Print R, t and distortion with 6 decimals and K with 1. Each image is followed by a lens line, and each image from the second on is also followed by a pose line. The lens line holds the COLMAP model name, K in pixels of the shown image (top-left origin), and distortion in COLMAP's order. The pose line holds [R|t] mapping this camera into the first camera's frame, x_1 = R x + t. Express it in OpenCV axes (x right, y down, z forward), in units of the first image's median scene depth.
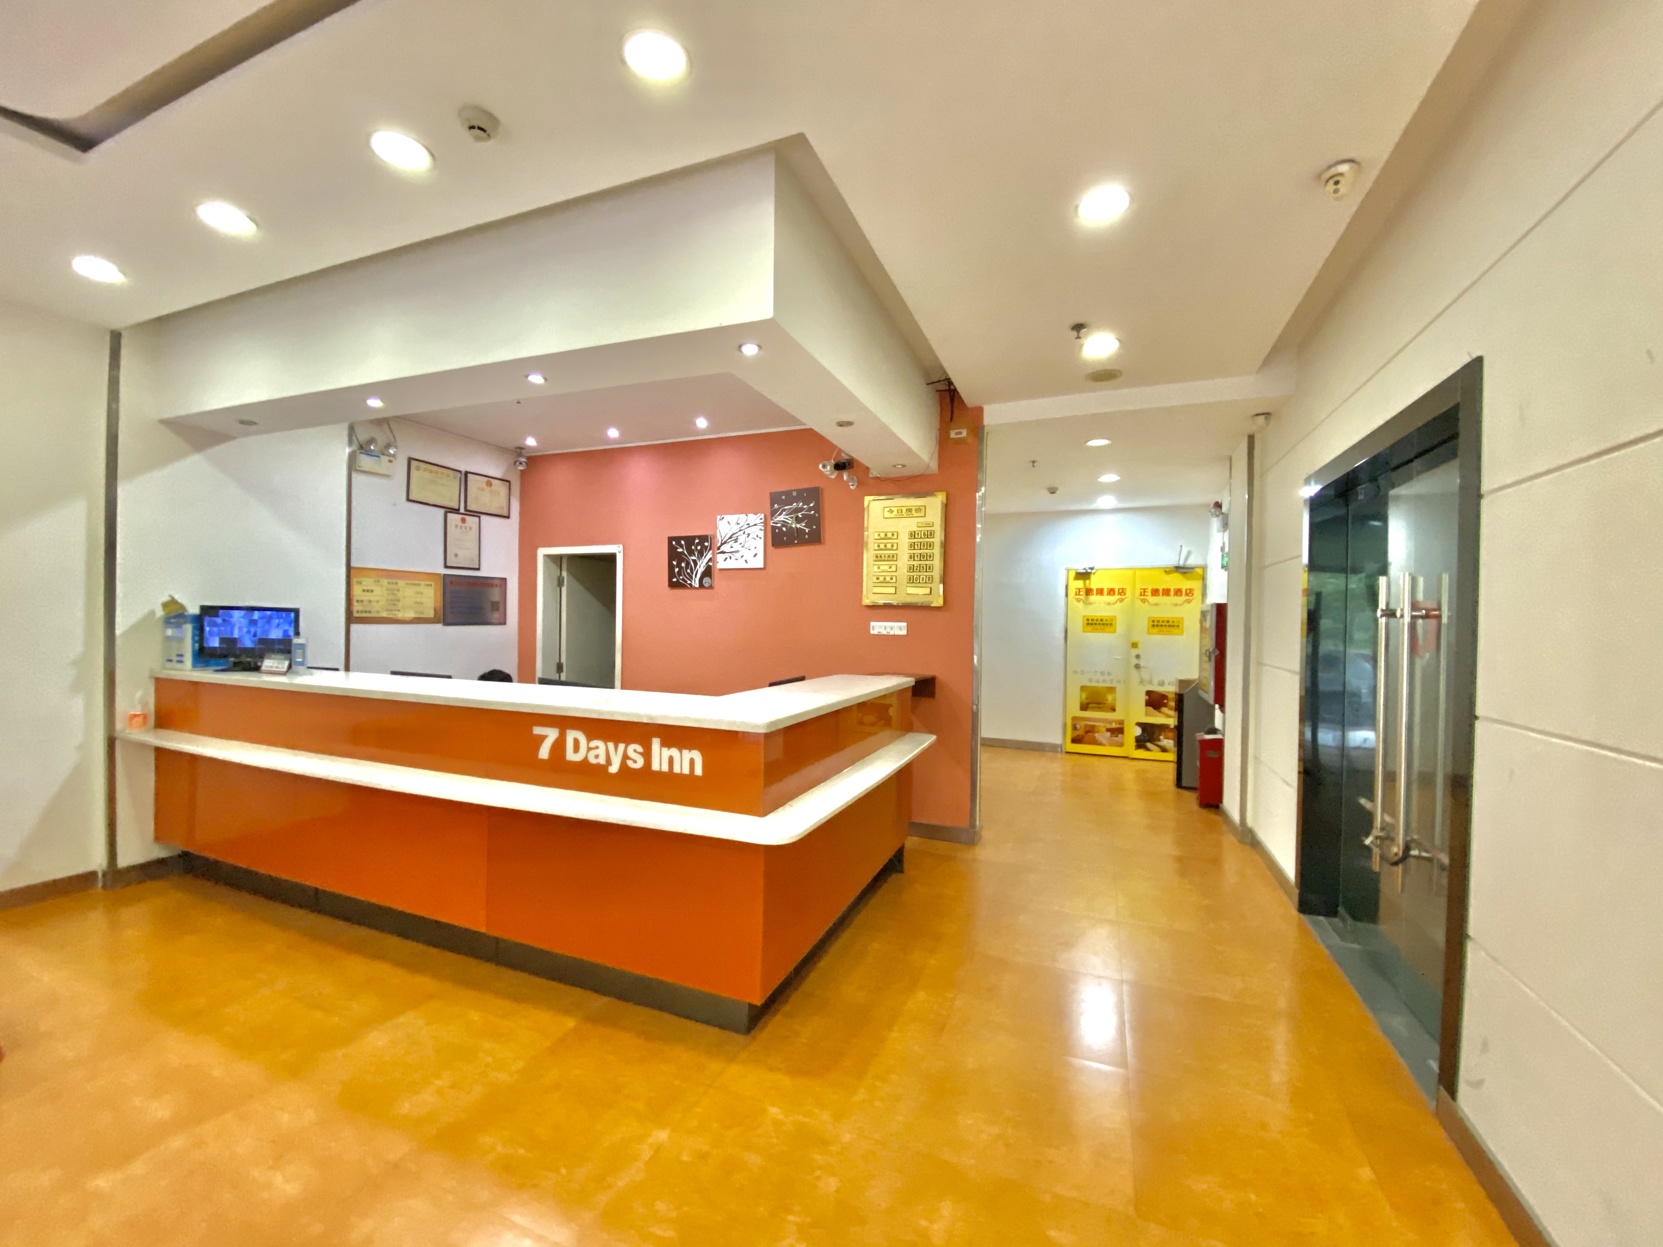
lens RADIAL K [[676.6, 0, 823.6], [0, 676.6, 624.9], [0, 0, 1]] dist [0.040058, -0.031785]
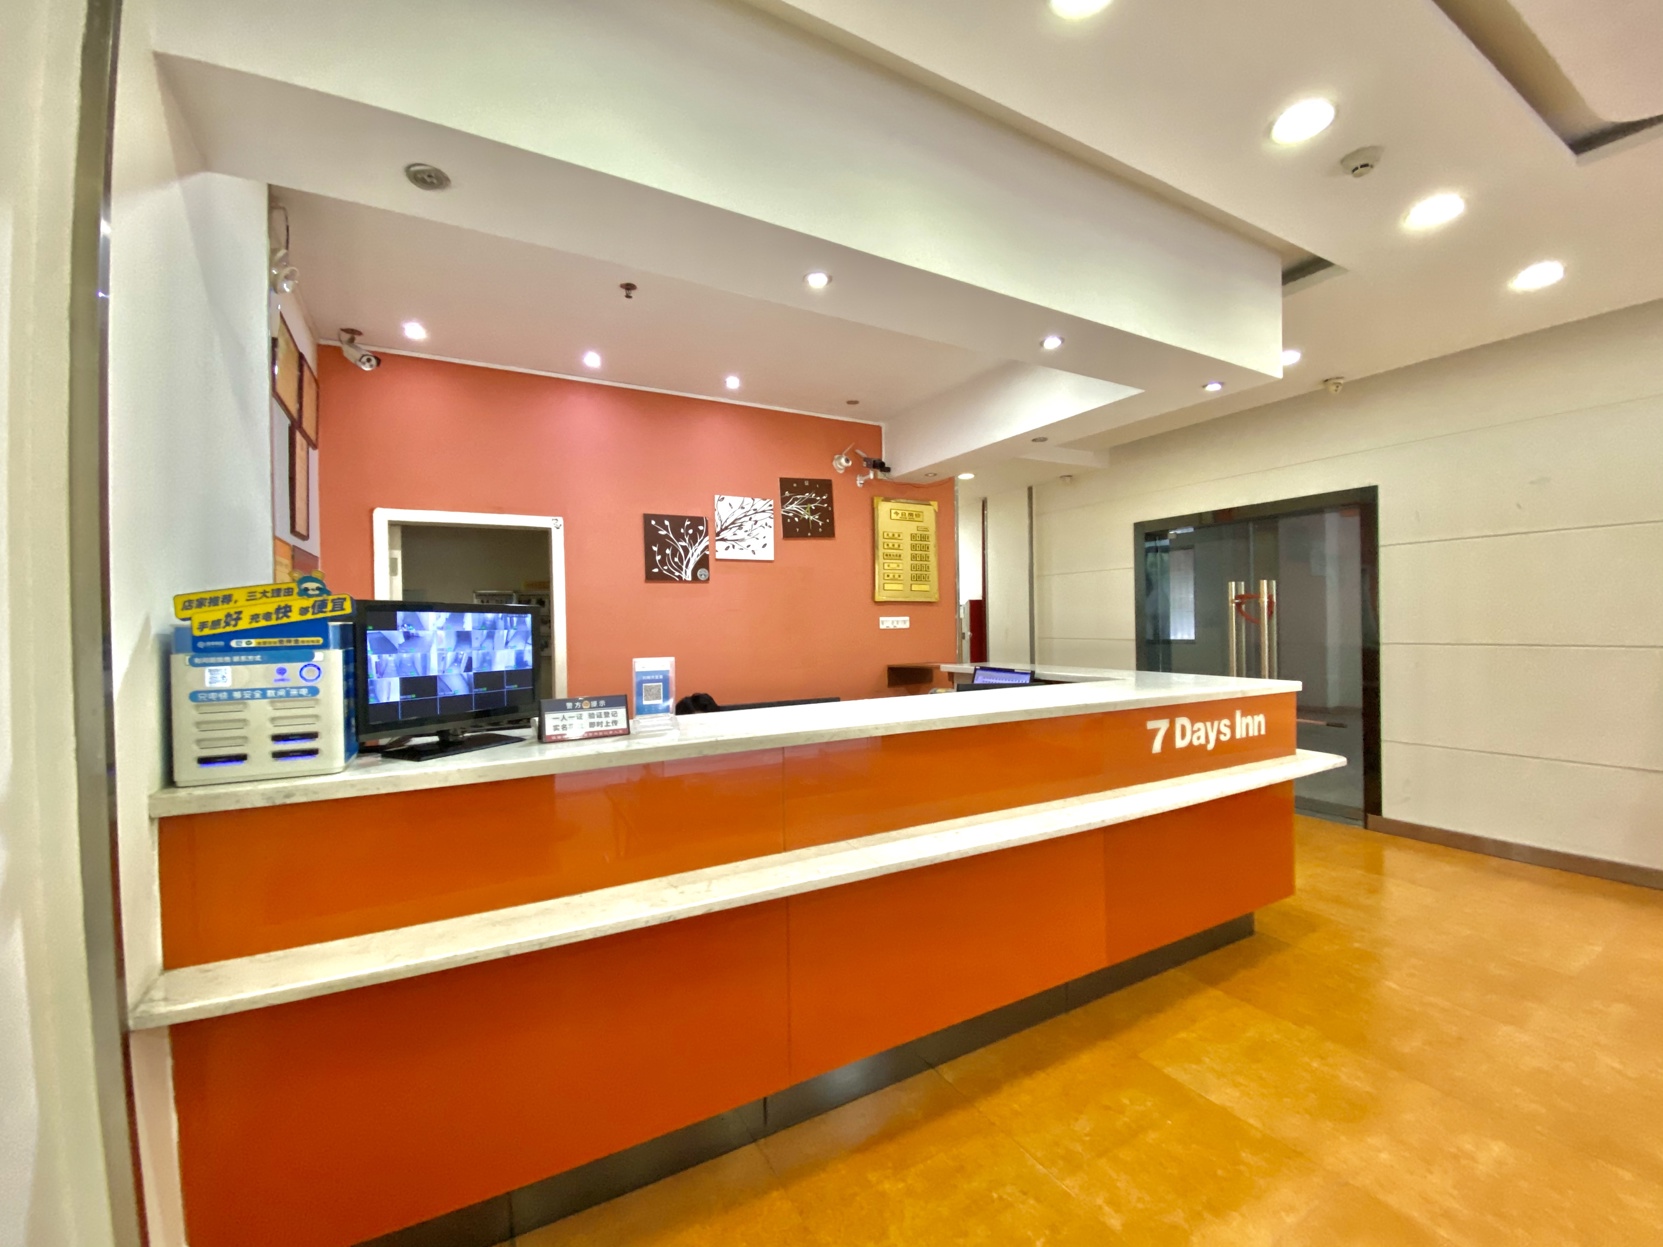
lens RADIAL K [[676.6, 0, 823.6], [0, 676.6, 624.9], [0, 0, 1]] dist [0.040058, -0.031785]
pose [[0.621558, -0.029925, 0.782796, -0.774380], [0.034041, 0.999358, 0.011175, -0.006921], [-0.782628, 0.019702, 0.622178, 0.403703]]
